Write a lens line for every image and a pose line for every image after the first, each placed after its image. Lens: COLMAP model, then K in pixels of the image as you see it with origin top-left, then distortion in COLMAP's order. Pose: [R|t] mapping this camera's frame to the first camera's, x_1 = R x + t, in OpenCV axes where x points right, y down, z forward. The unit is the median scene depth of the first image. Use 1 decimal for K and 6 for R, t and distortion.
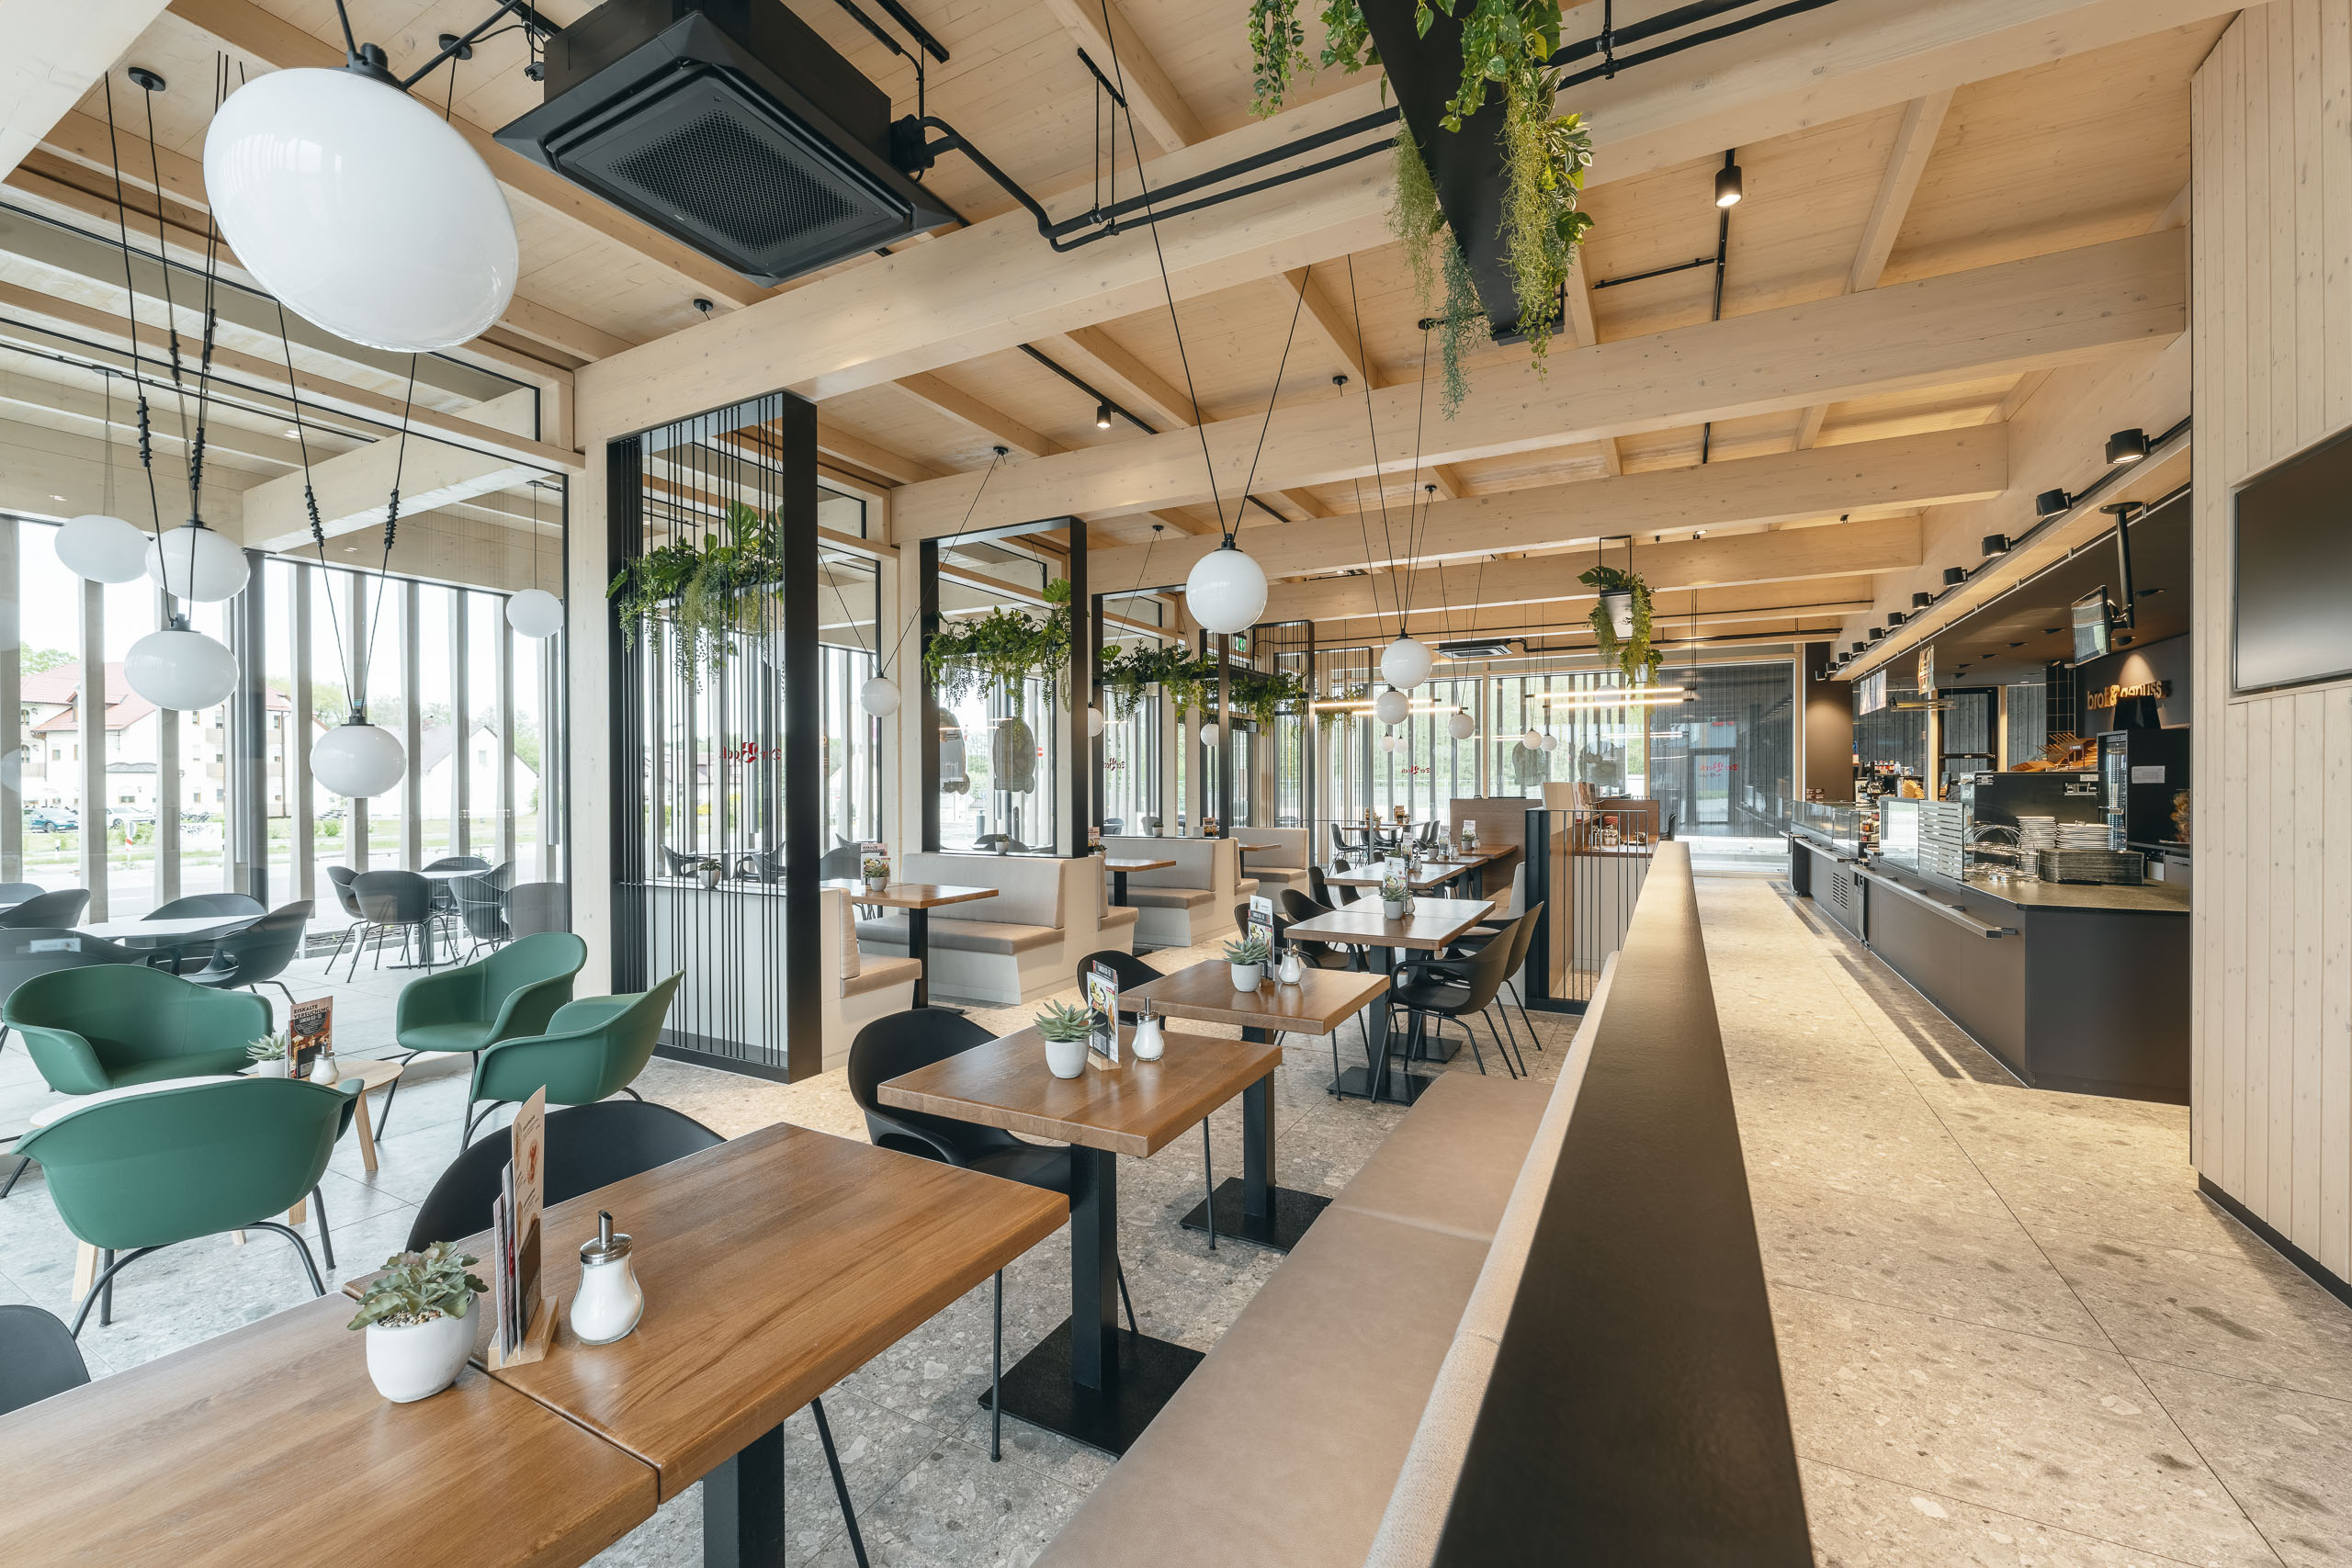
lens RADIAL K [[939.2, 0, 1176.0], [0, 939.2, 784.0], [0, 0, 1]] dist [-0.000443, -0.000351]
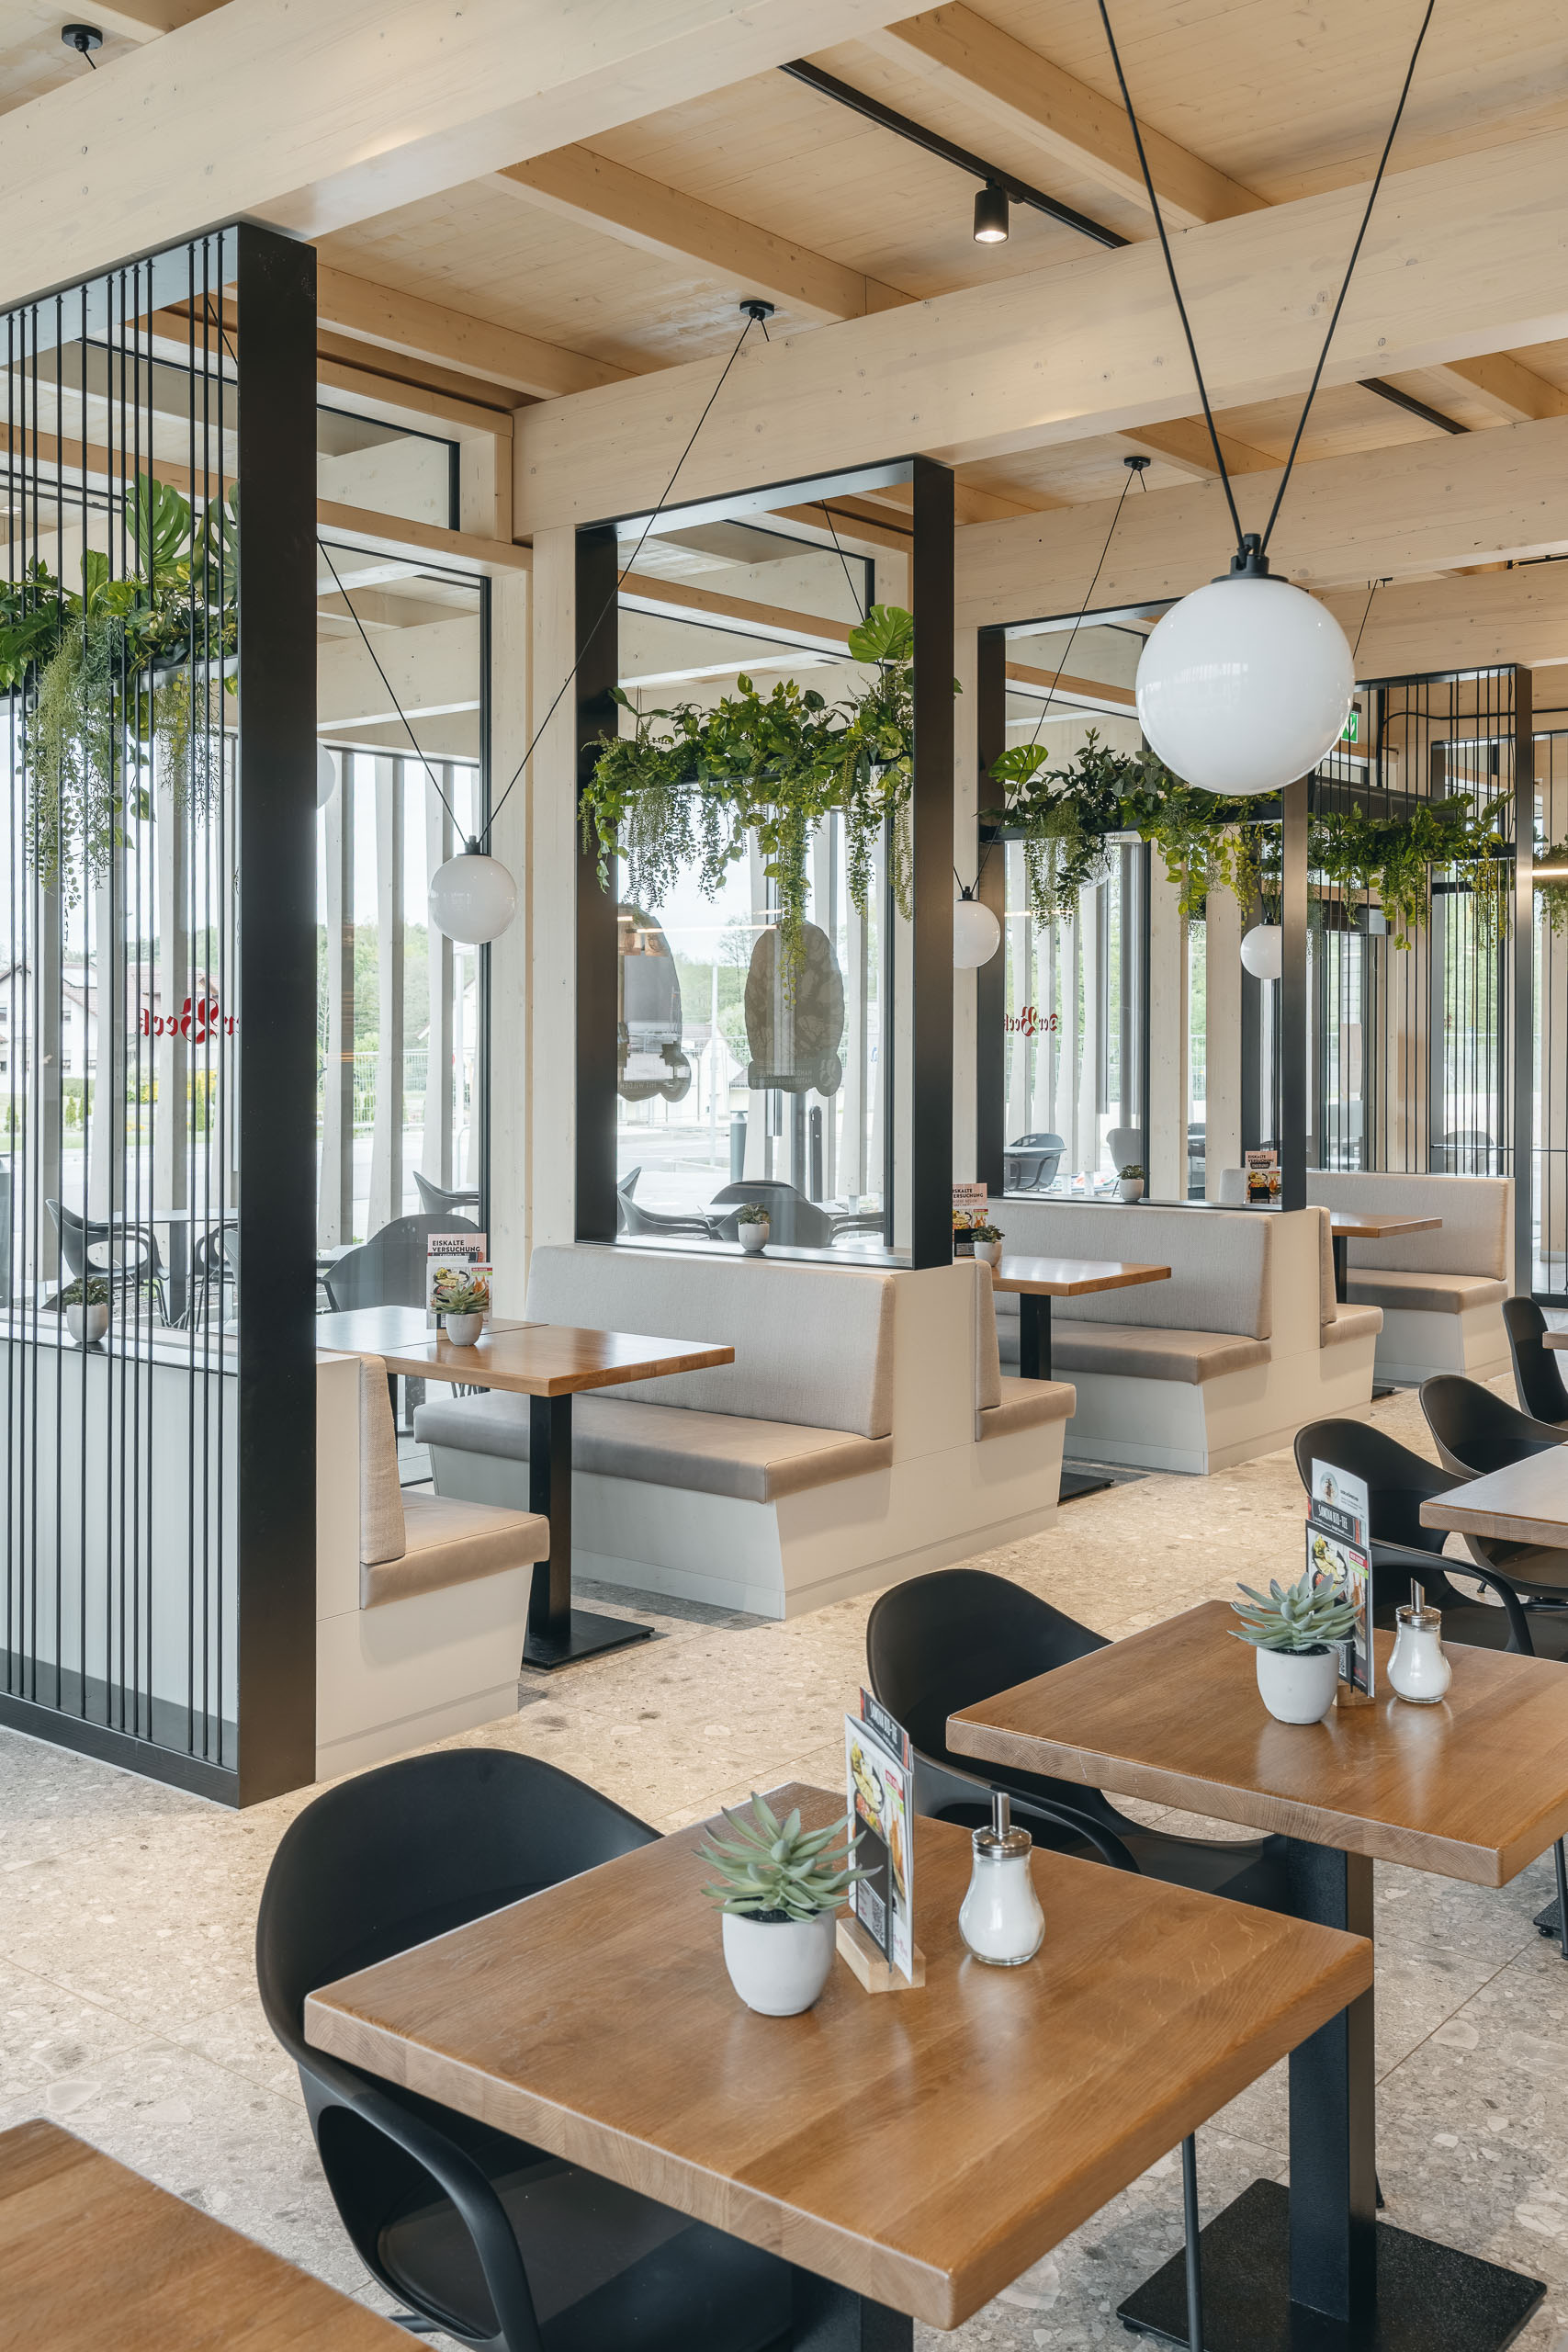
lens RADIAL K [[2134.4, 0, 772.6], [0, 2134.4, 1029.7], [0, 0, 1]] dist [0.017566, -0.003013]
pose [[0.980162, 0.004124, -0.198153, 0.017607], [-0.004090, 0.999991, 0.000580, -0.029071], [0.198154, 0.000242, 0.980171, 0.047029]]
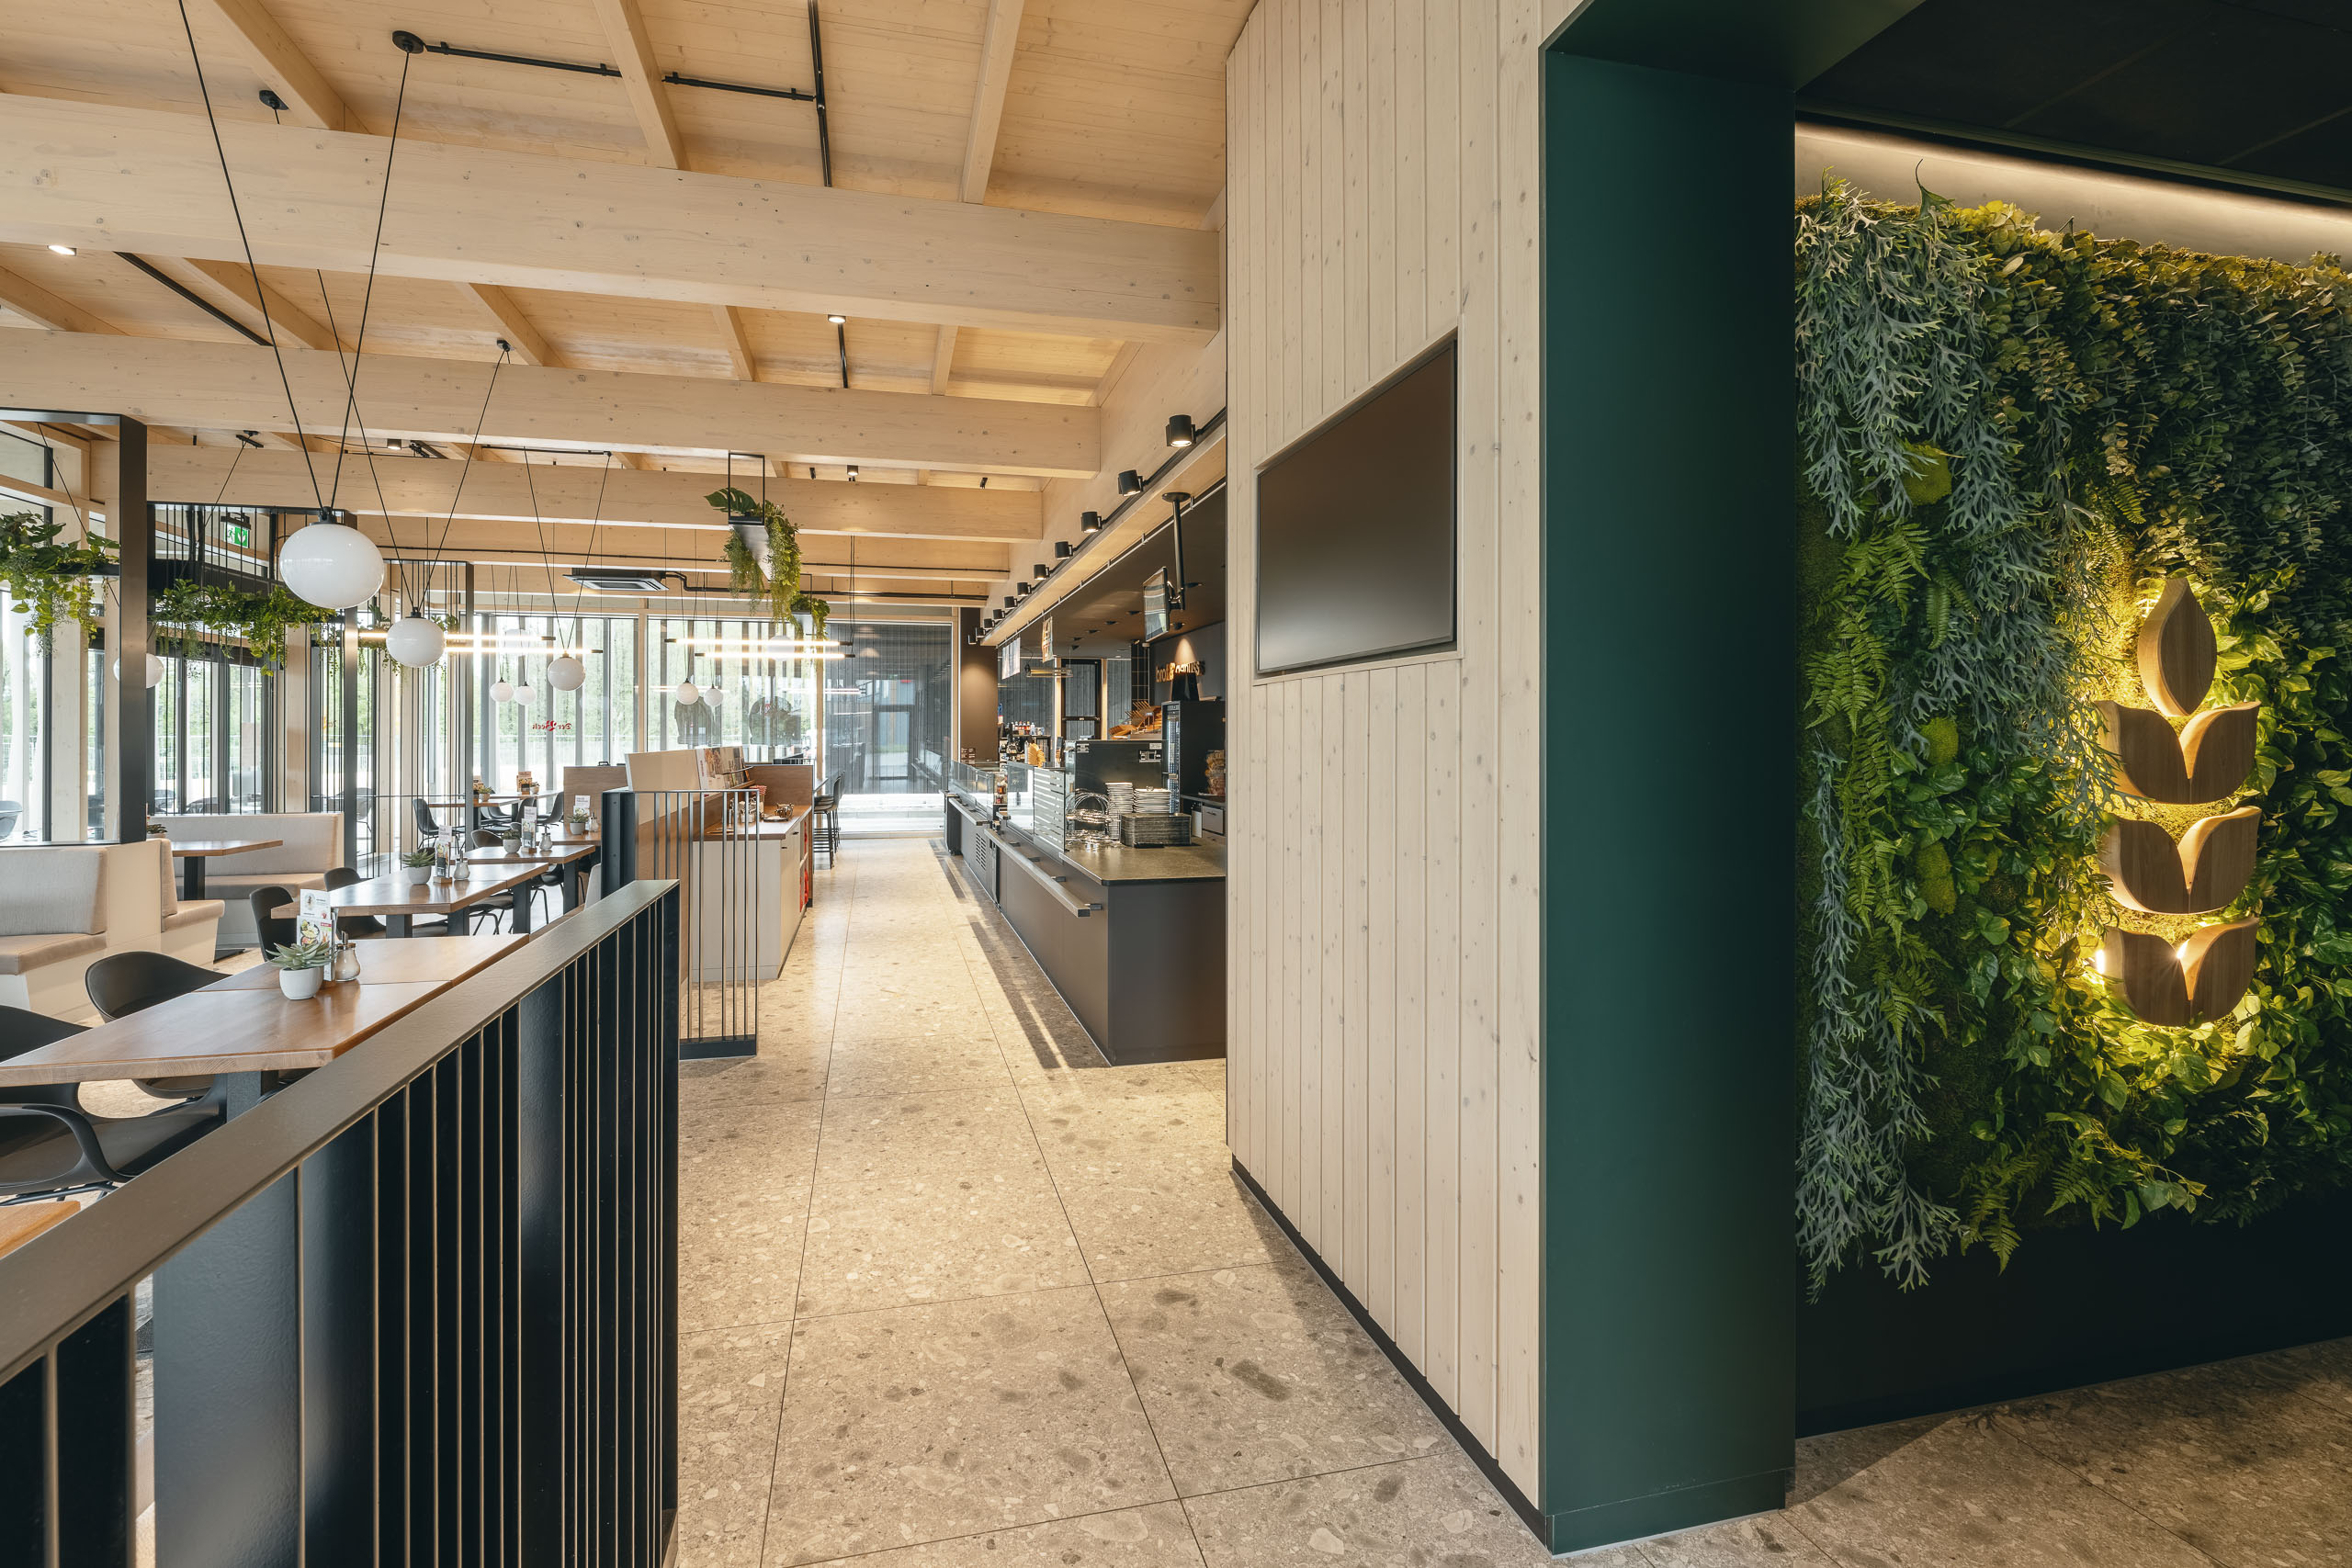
lens RADIAL K [[984.4, 0, 1129.5], [0, 984.4, 733.3], [0, 0, 1]] dist [0.000229, -0.000066]
pose [[0.737121, 0.002213, 0.675757, 0.138421], [0.000507, 0.999993, -0.003828, -0.013271], [-0.675761, 0.003164, 0.737114, 0.138452]]
